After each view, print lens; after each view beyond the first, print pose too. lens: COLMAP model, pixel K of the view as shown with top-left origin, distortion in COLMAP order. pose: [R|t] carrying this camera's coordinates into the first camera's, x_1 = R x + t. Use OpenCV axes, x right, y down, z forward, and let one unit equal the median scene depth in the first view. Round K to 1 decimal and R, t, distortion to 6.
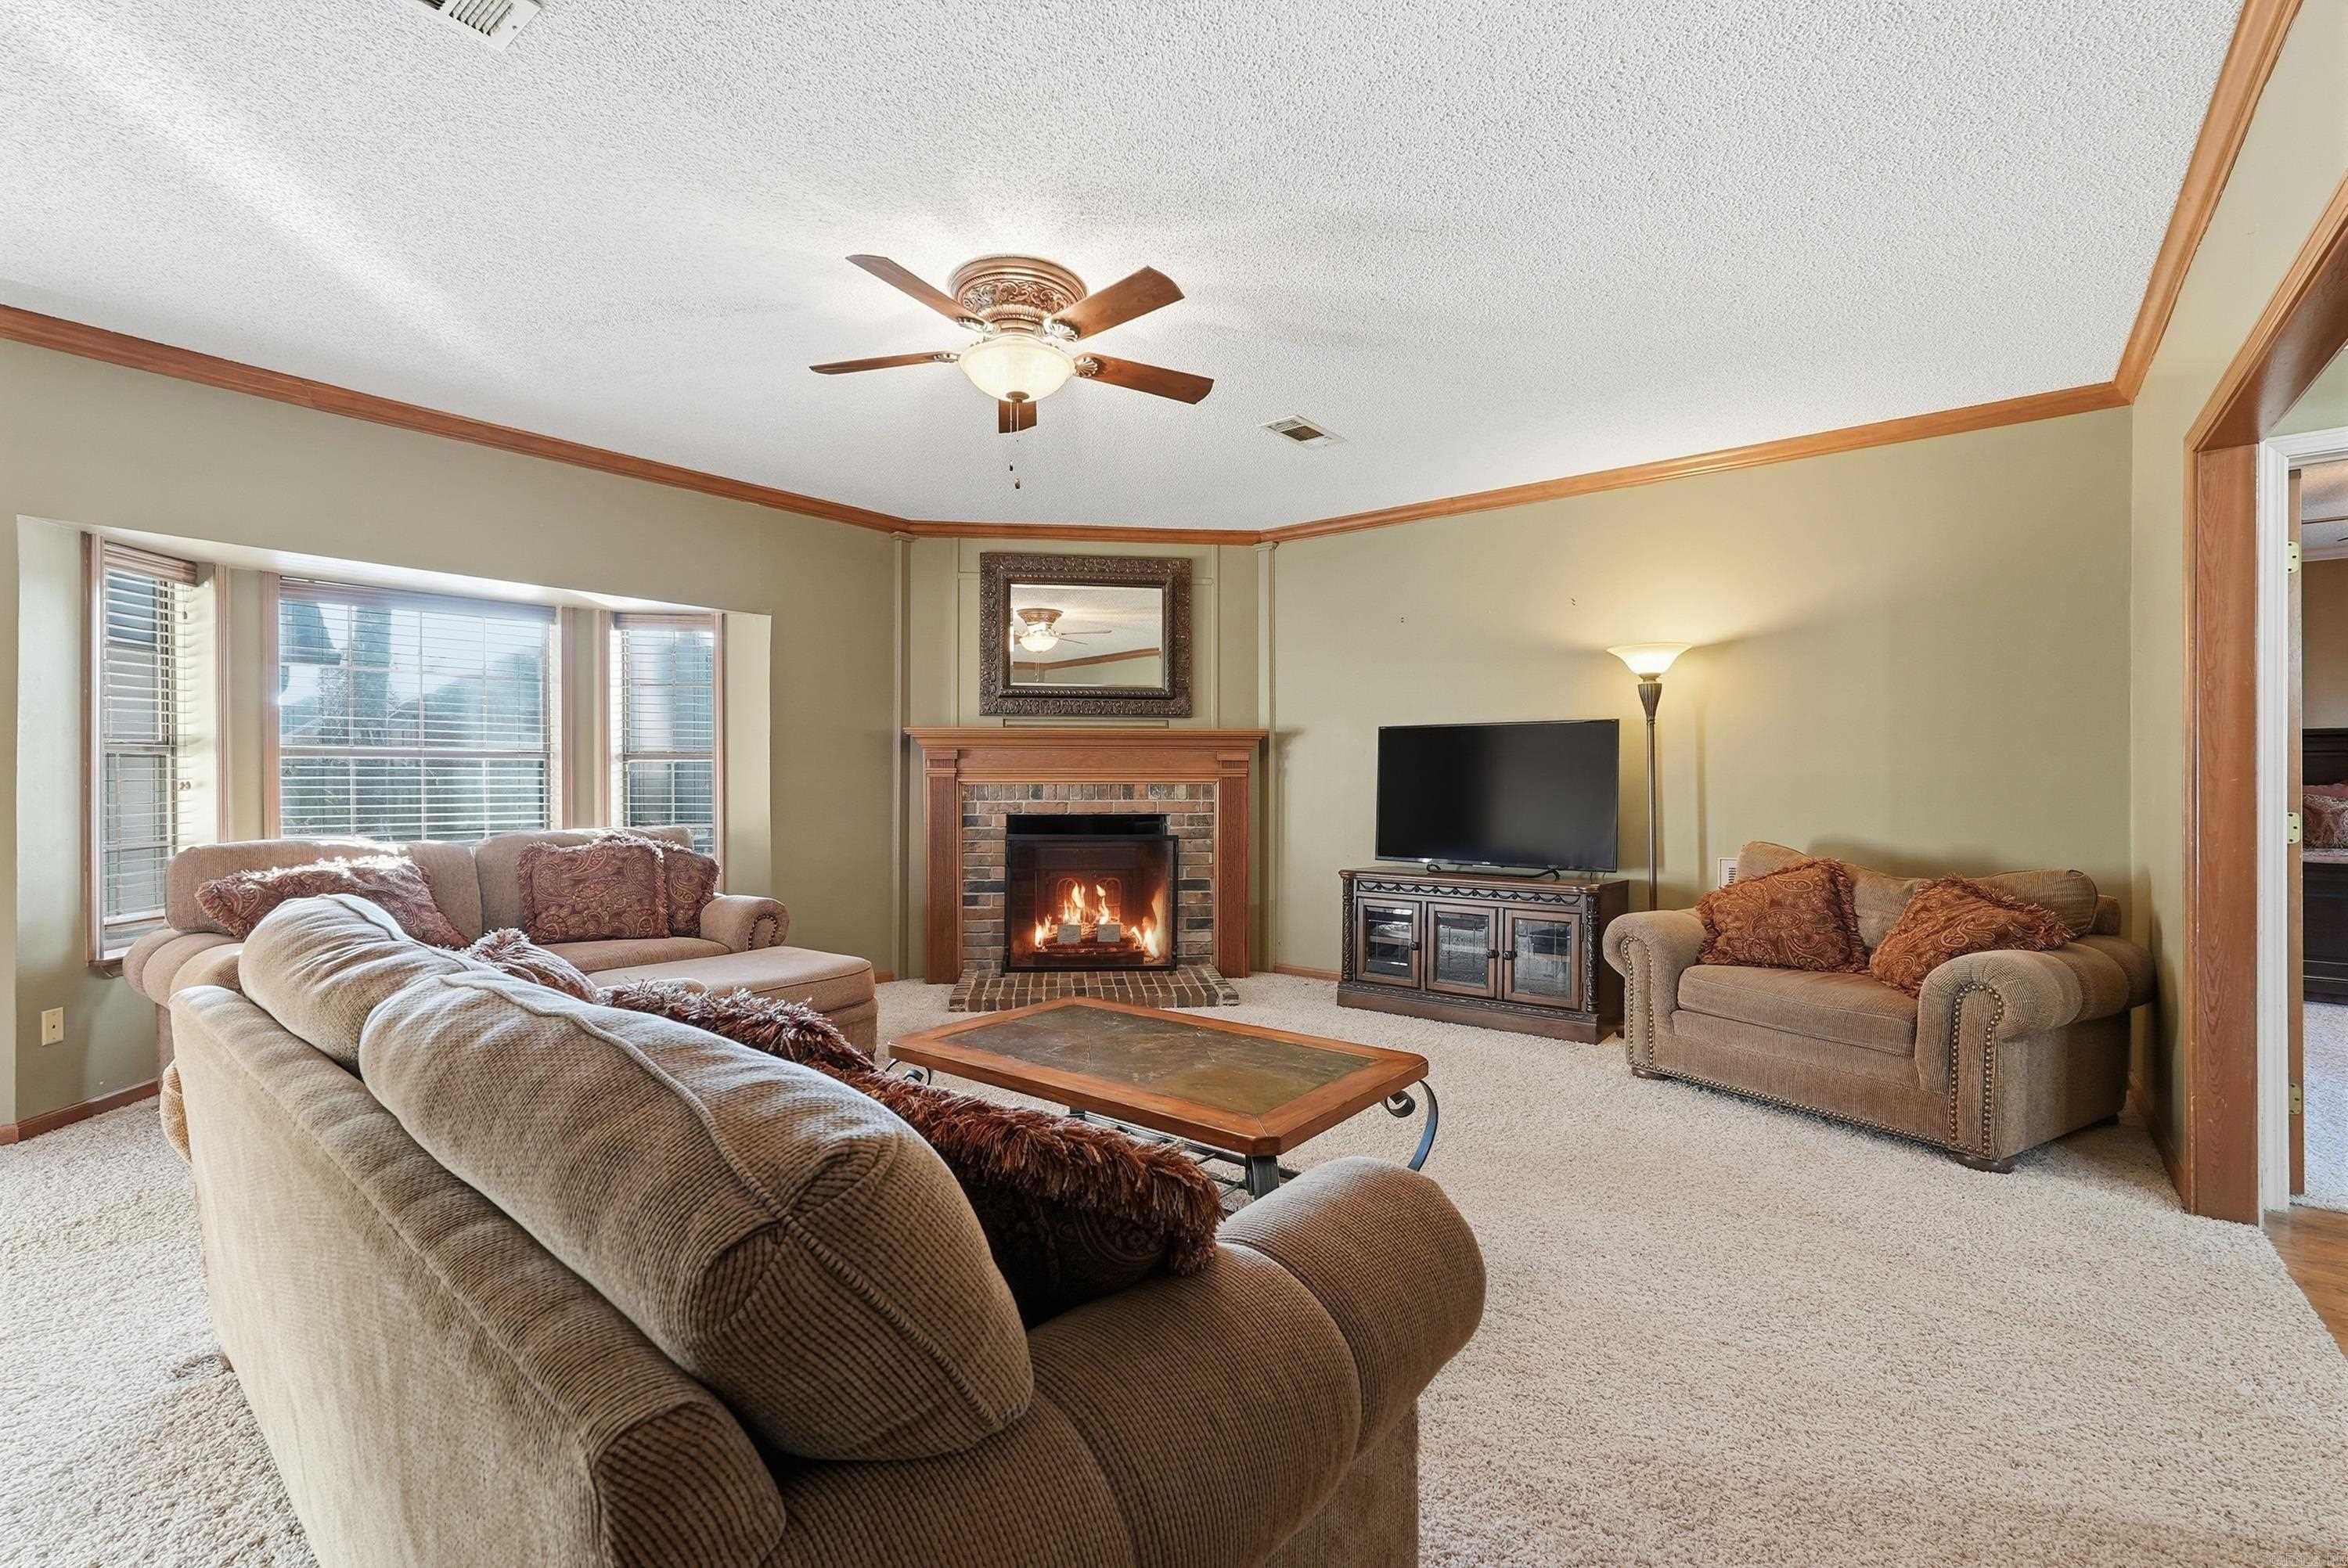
lens RADIAL K [[1043.1, 0, 1174.5], [0, 1043.1, 783.7], [0, 0, 1]] dist [-0.019565, 0.007446]
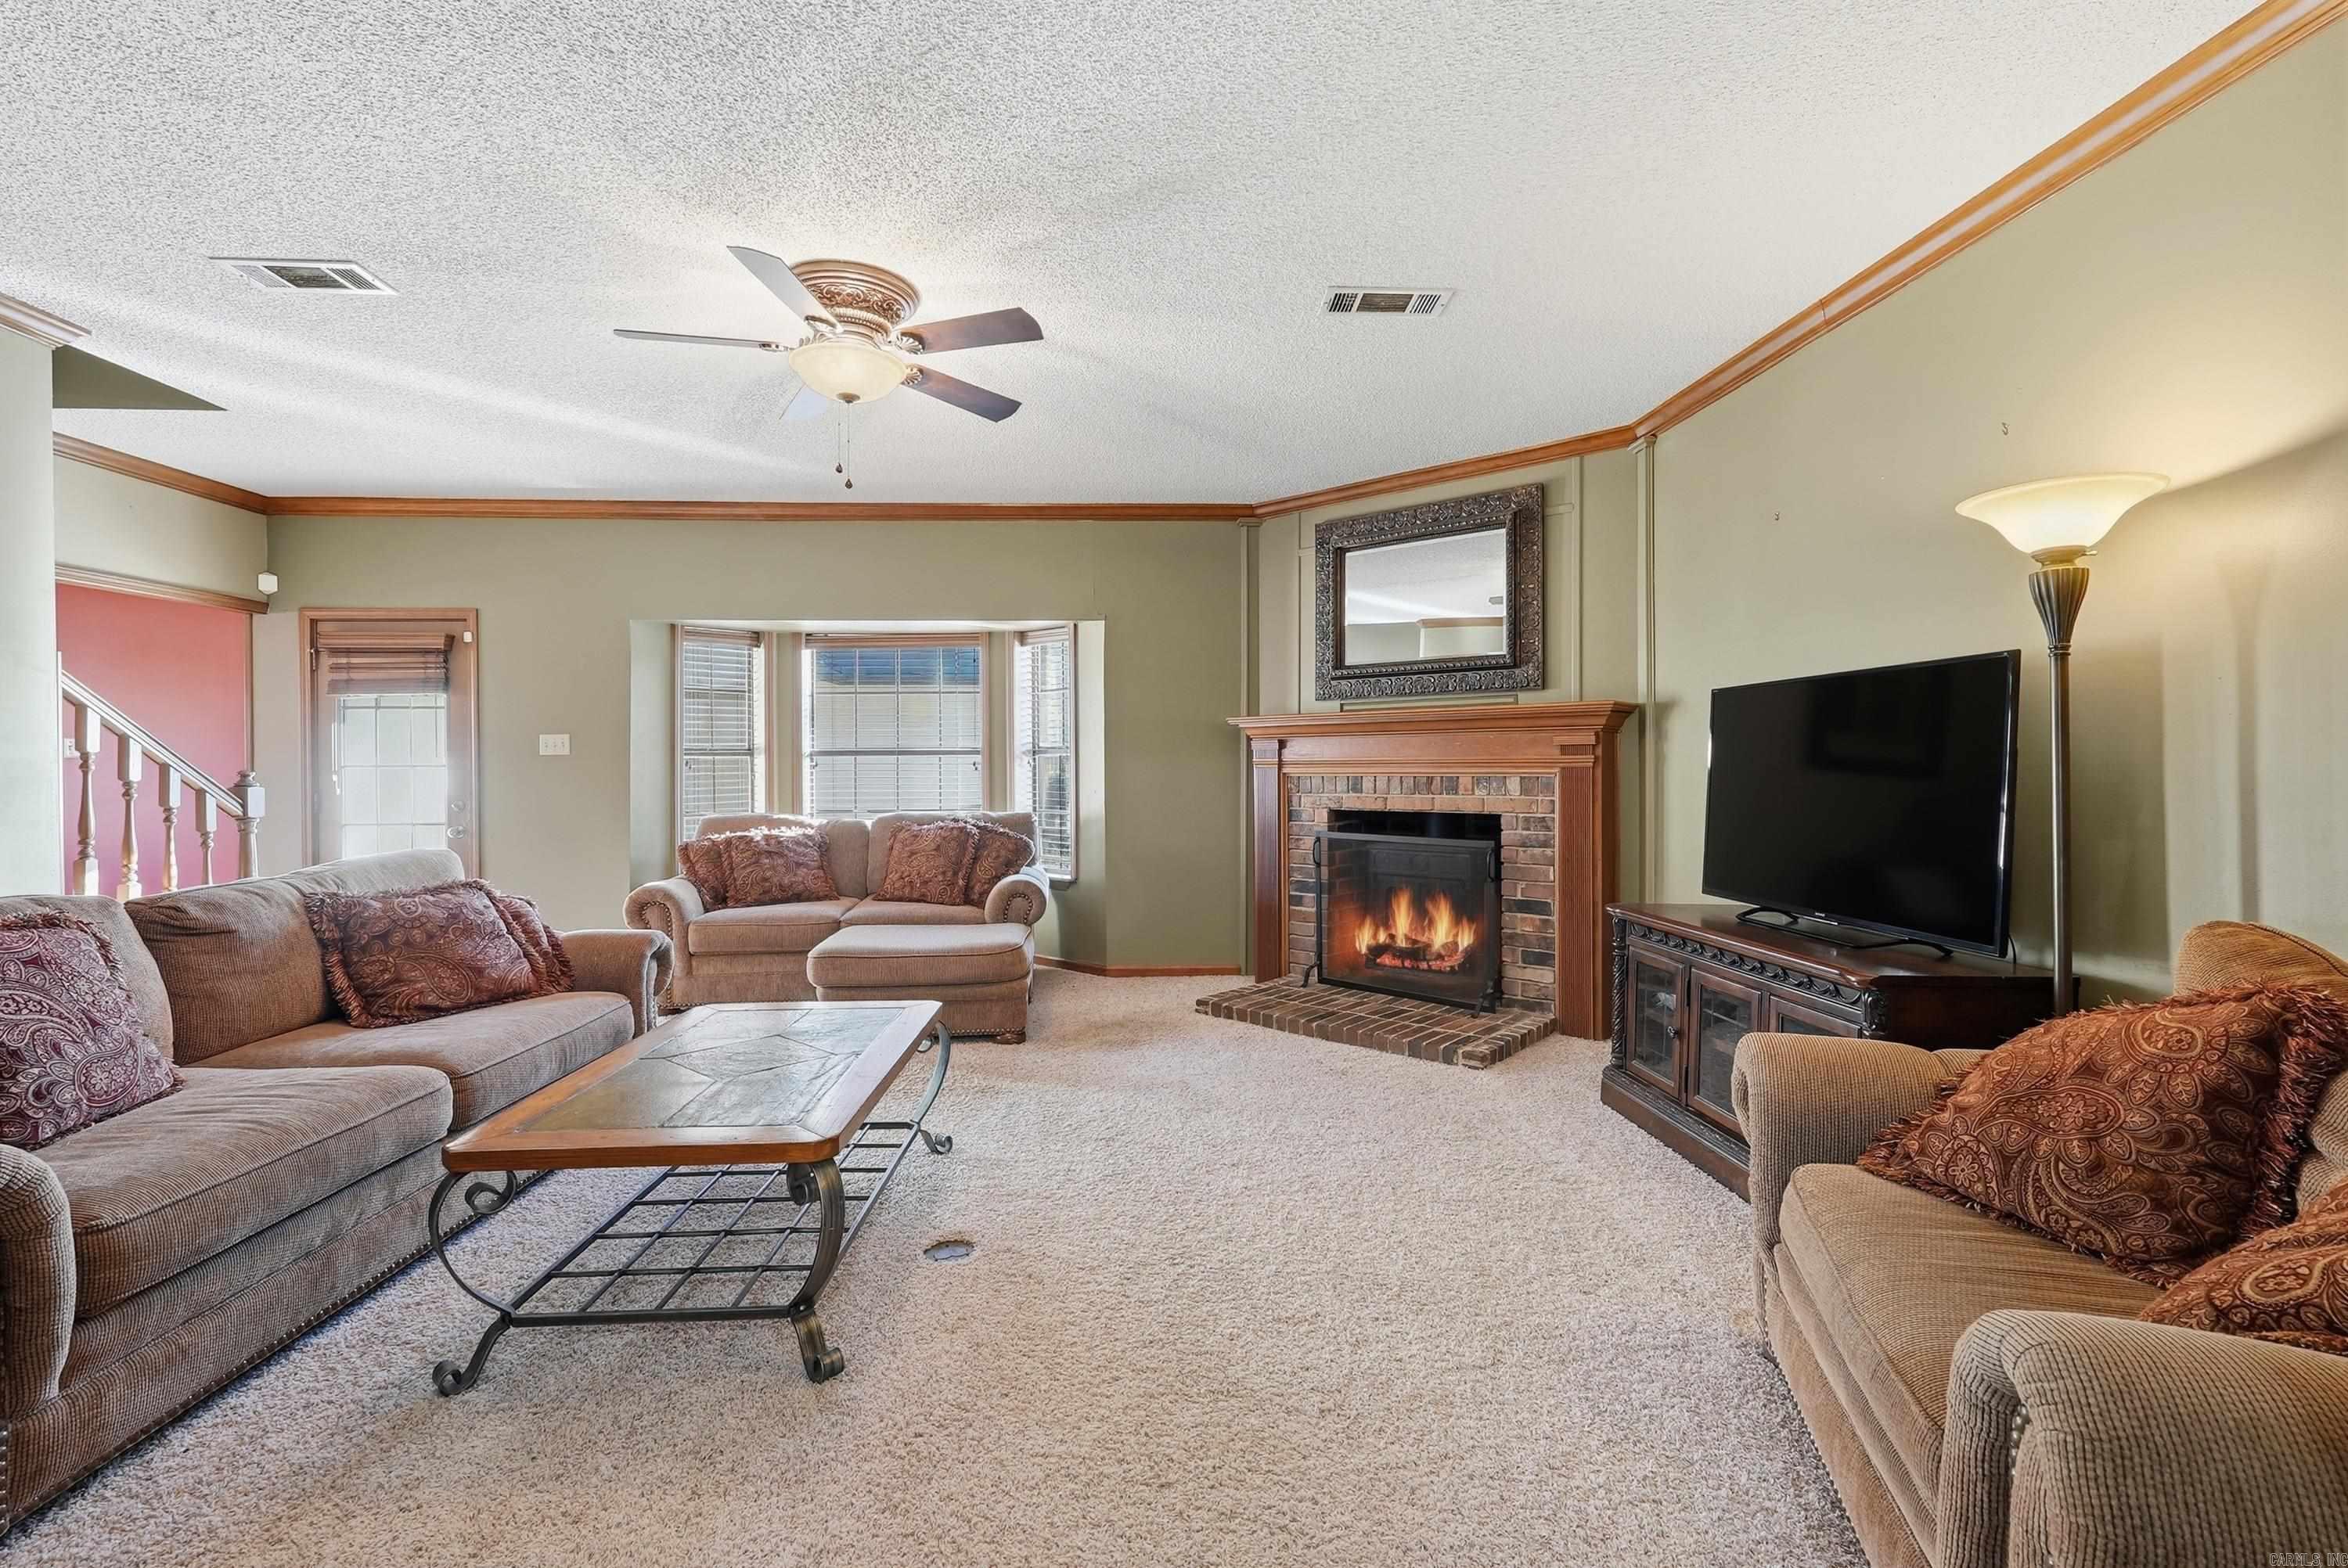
lens RADIAL K [[1043.1, 0, 1170.7], [0, 1043.1, 778.0], [0, 0, 1]] dist [-0.019565, 0.007446]
pose [[0.657708, 0.003508, -0.753265, 0.428257], [0.001917, 0.999978, 0.006331, -0.003713], [0.753271, -0.005607, 0.657687, 0.297874]]
